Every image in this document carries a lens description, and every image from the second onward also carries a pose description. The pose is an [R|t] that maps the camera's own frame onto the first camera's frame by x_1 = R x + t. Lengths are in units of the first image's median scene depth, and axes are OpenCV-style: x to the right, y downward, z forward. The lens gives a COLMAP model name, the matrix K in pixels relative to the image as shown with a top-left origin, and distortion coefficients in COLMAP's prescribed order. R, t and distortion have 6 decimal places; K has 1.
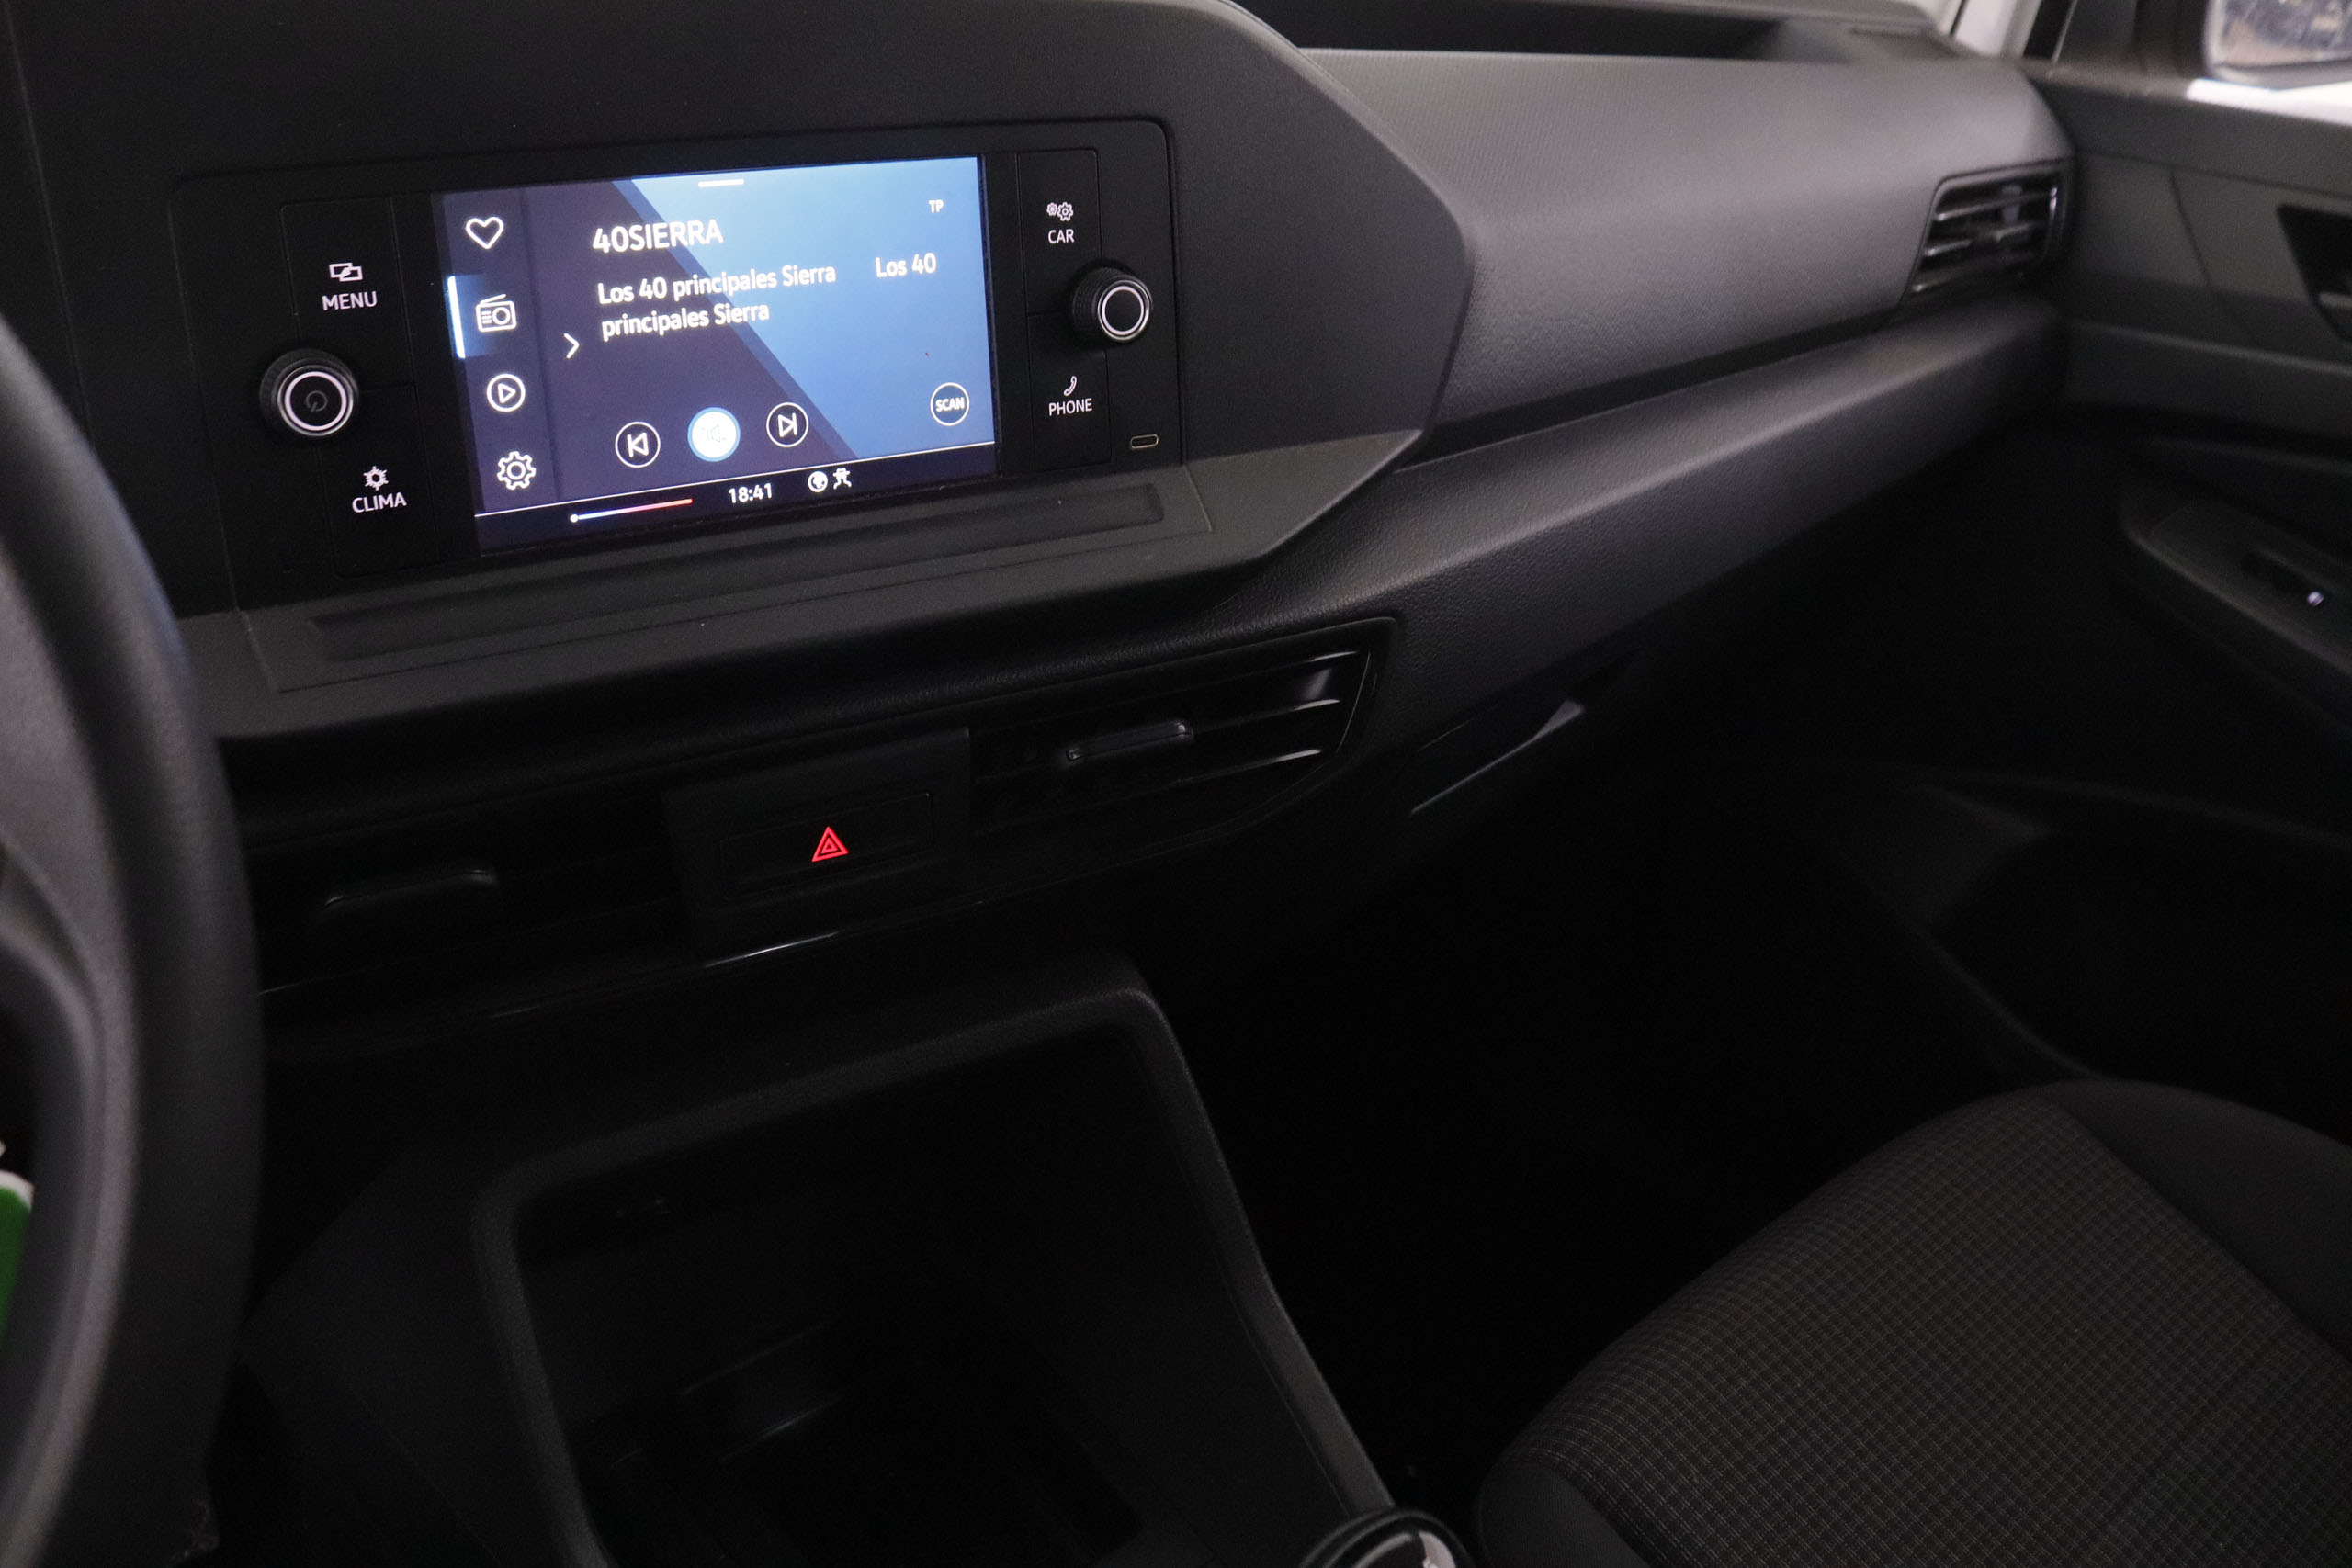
lens RADIAL K [[1935.8, 0, 1176.0], [0, 1935.8, 784.0], [0, 0, 1]] dist [-0.169121, 0.164075]
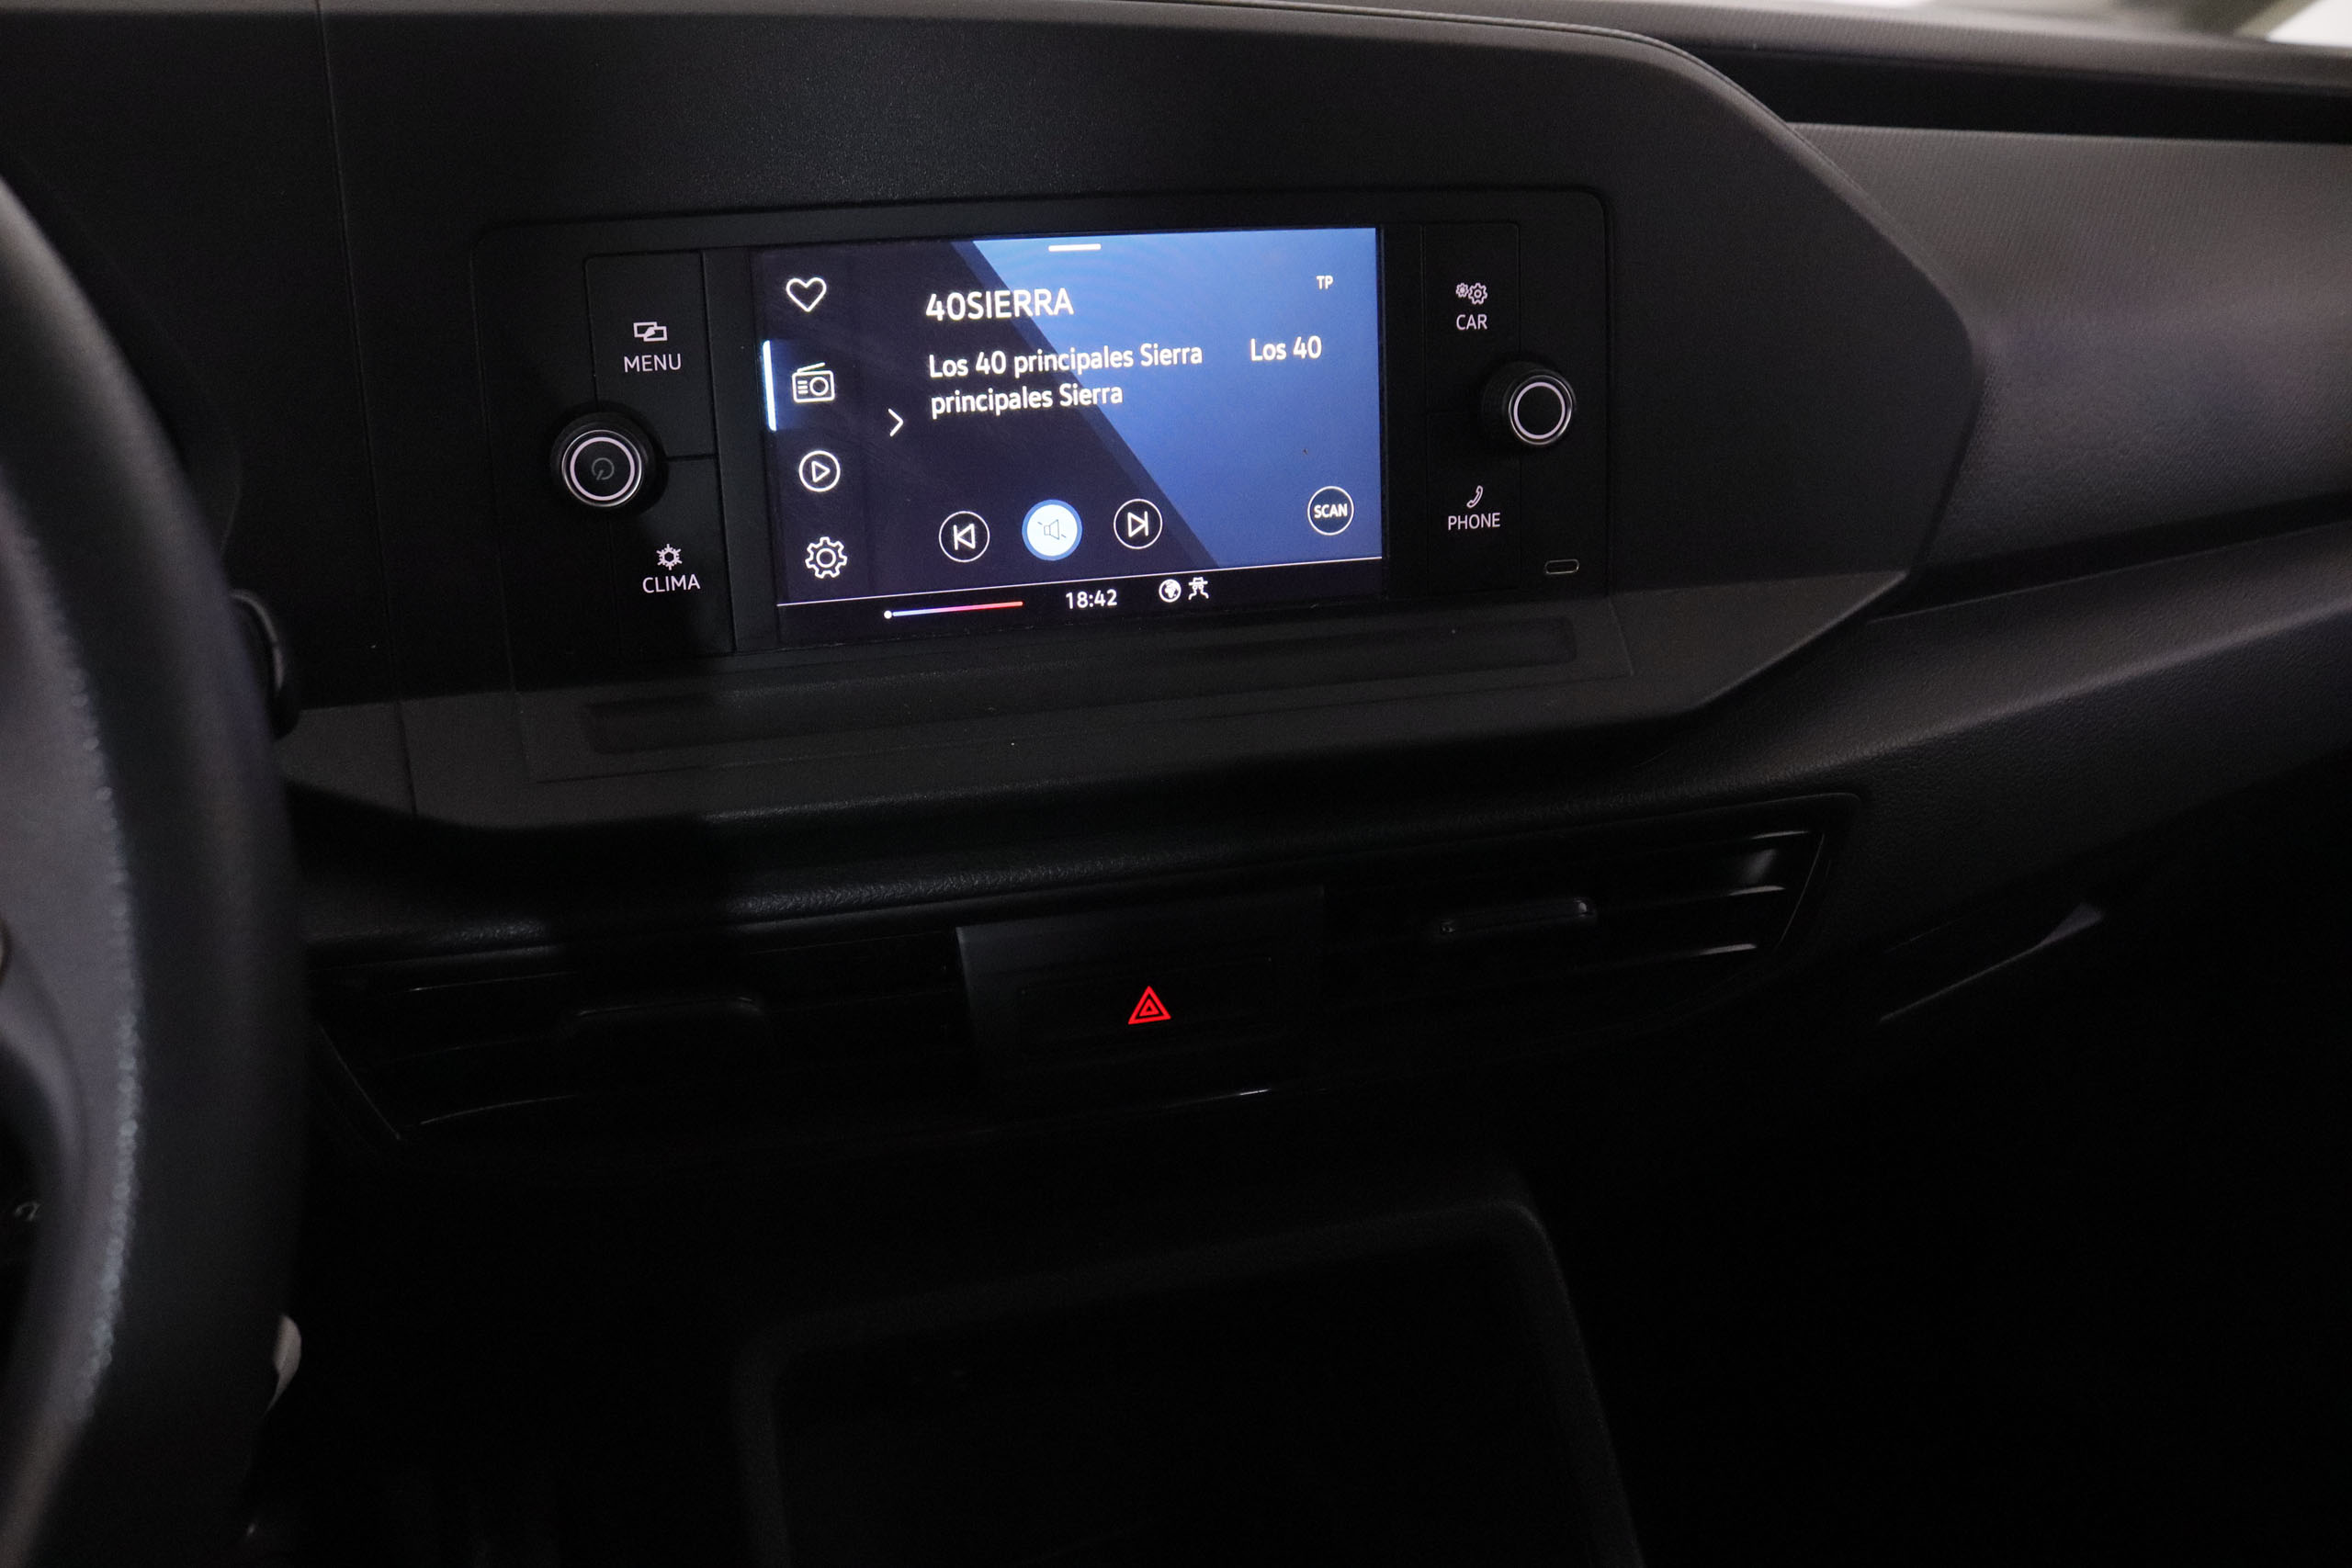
lens RADIAL K [[1935.8, 0, 1176.0], [0, 1935.8, 784.0], [0, 0, 1]] dist [-0.169121, 0.164075]
pose [[0.961243, 0.070406, -0.266560, 0.056678], [-0.089780, 0.994080, -0.061190, -0.016207], [0.260674, 0.082750, 0.961874, 0.159046]]
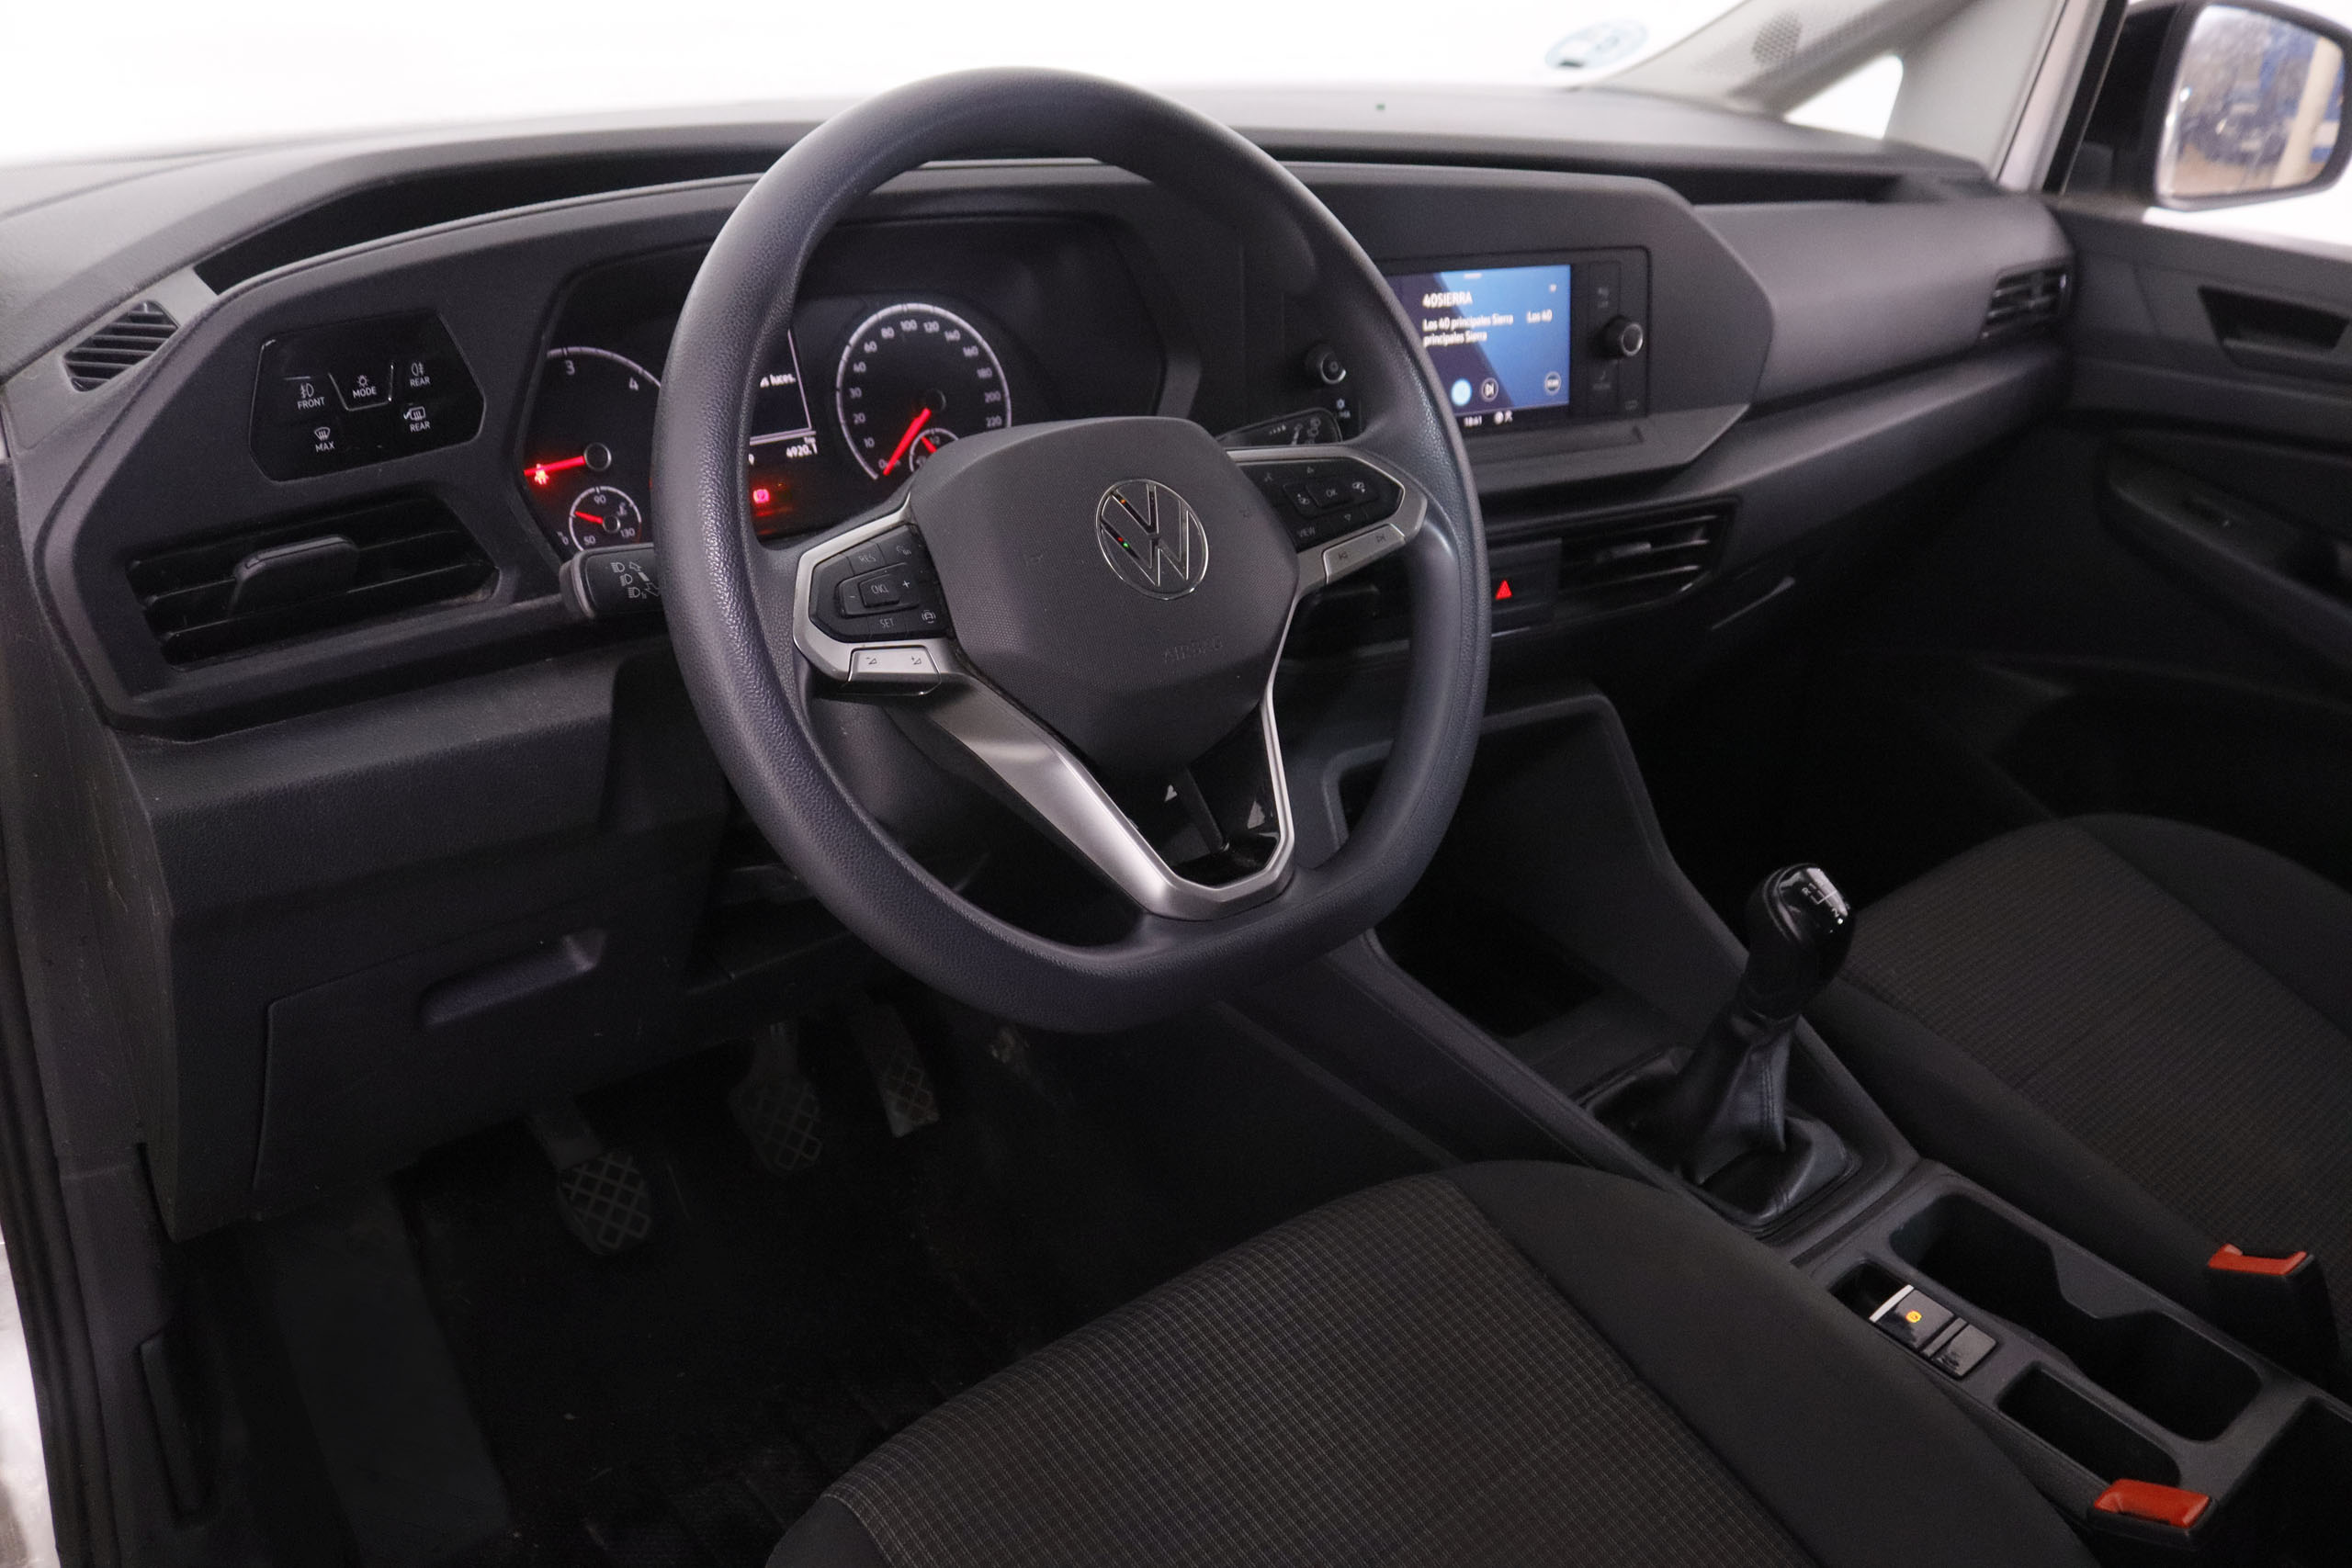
lens RADIAL K [[1935.8, 0, 1176.0], [0, 1935.8, 784.0], [0, 0, 1]] dist [-0.169121, 0.164075]
pose [[0.999996, -0.000614, 0.002672, -0.542401], [0.000698, 0.999498, -0.031675, 0.308237], [-0.002652, 0.031677, 0.999495, -1.078133]]
